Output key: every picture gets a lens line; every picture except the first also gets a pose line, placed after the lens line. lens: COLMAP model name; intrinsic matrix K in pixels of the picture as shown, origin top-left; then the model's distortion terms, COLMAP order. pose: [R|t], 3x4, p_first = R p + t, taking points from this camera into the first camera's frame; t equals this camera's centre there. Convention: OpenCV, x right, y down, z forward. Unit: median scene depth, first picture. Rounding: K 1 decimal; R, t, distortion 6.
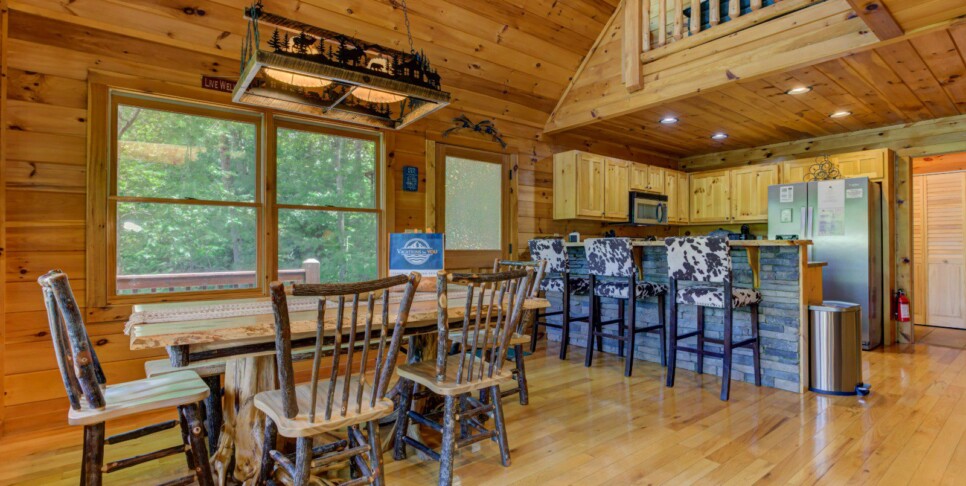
lens RADIAL K [[433.3, 0, 486.5], [0, 433.3, 239.1], [0, 0, 1]] dist [-0.012747, -0.000047]
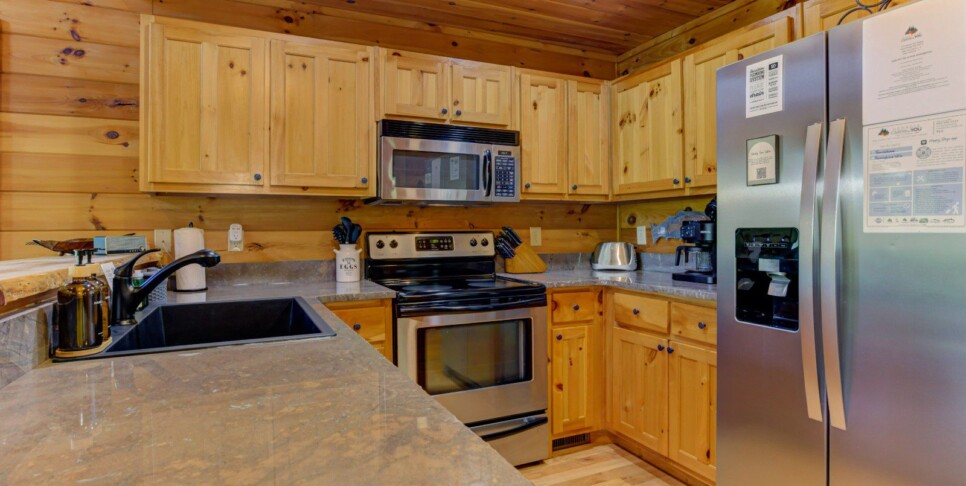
lens RADIAL K [[495.8, 0, 482.6], [0, 495.8, 231.4], [0, 0, 1]] dist [-0.013424, 0.001045]
pose [[0.975937, -0.015073, -0.217530, 0.556568], [0.017958, 0.999775, 0.011294, -0.013283], [0.217311, -0.014929, 0.975988, 0.603702]]
